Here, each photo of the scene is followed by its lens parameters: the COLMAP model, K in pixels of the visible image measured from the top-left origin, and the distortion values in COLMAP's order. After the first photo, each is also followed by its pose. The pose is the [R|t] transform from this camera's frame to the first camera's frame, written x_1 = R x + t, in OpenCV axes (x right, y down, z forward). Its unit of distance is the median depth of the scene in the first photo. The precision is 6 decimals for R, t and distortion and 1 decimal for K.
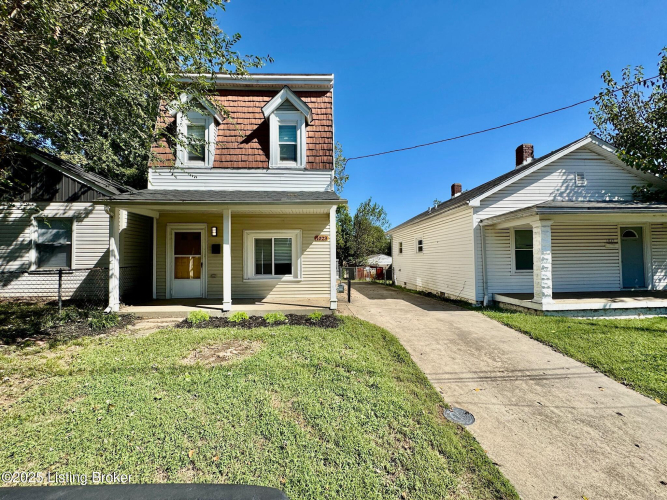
lens RADIAL K [[266.3, 0, 333.0], [0, 266.3, 250.9], [0, 0, 1]] dist [-0.002357, 0.000166]
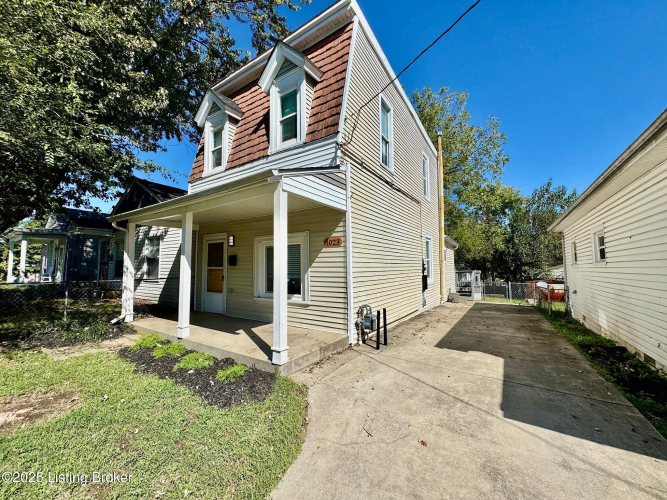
lens RADIAL K [[266.3, 0, 331.7], [0, 266.3, 249.0], [0, 0, 1]] dist [-0.002357, 0.000166]
pose [[0.803231, -0.036775, -0.594531, 0.351791], [0.013680, 0.998968, -0.043309, -0.002115], [0.595510, 0.026654, 0.802906, 0.485688]]
